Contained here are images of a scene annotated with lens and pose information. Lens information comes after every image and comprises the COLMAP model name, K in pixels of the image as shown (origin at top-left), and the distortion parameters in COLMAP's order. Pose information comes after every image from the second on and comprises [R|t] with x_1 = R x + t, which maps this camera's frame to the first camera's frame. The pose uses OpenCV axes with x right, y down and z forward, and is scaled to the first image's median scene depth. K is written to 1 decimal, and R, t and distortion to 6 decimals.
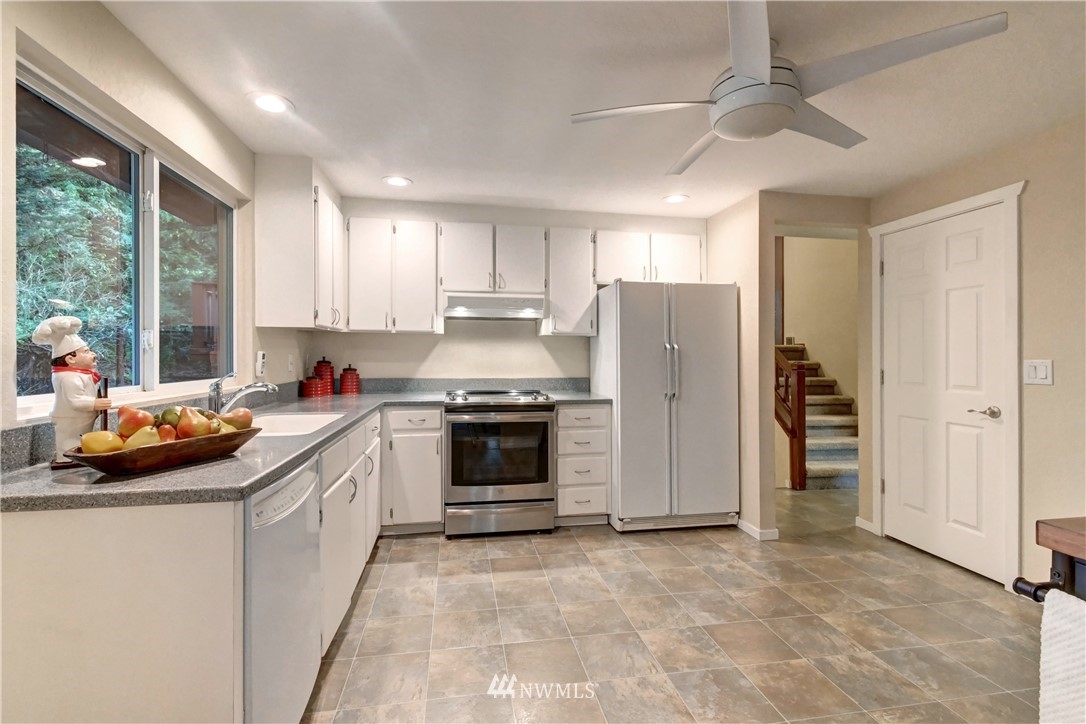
lens RADIAL K [[496.8, 0, 546.8], [0, 496.8, 354.9], [0, 0, 1]] dist [0.000106, 0.000238]
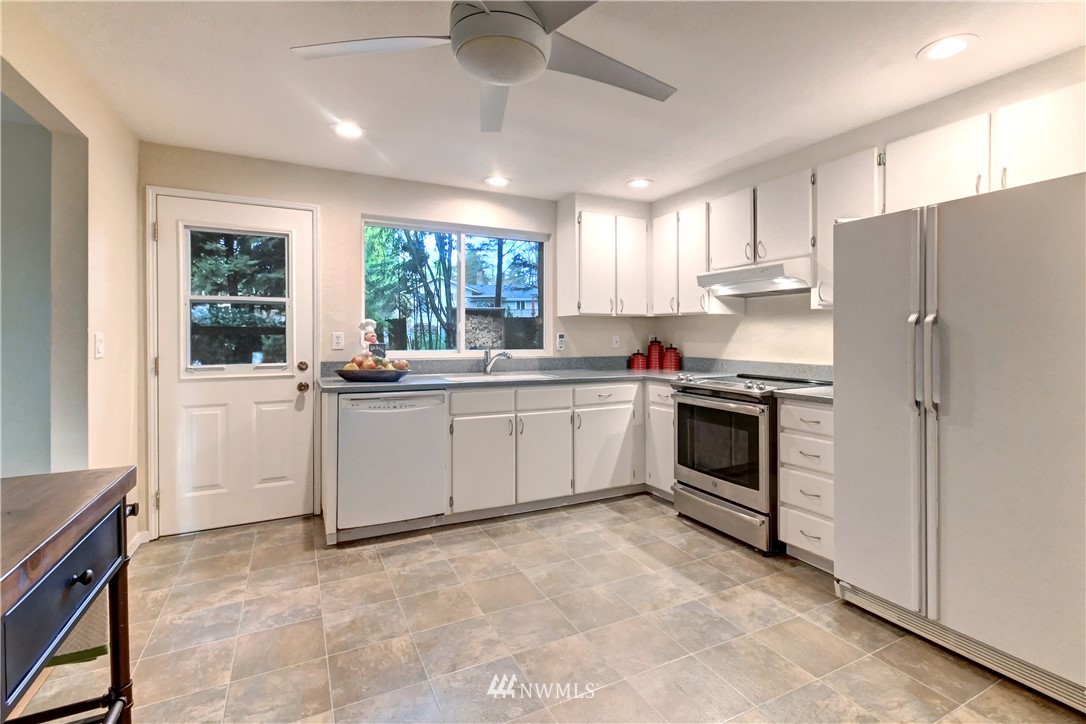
lens RADIAL K [[496.8, 0, 566.5], [0, 496.8, 341.0], [0, 0, 1]] dist [0.000106, 0.000238]
pose [[0.314922, 0.007321, -0.949089, 0.694342], [-0.003552, 0.999972, 0.006535, 0.006145], [0.949111, 0.001313, 0.314939, 0.456639]]
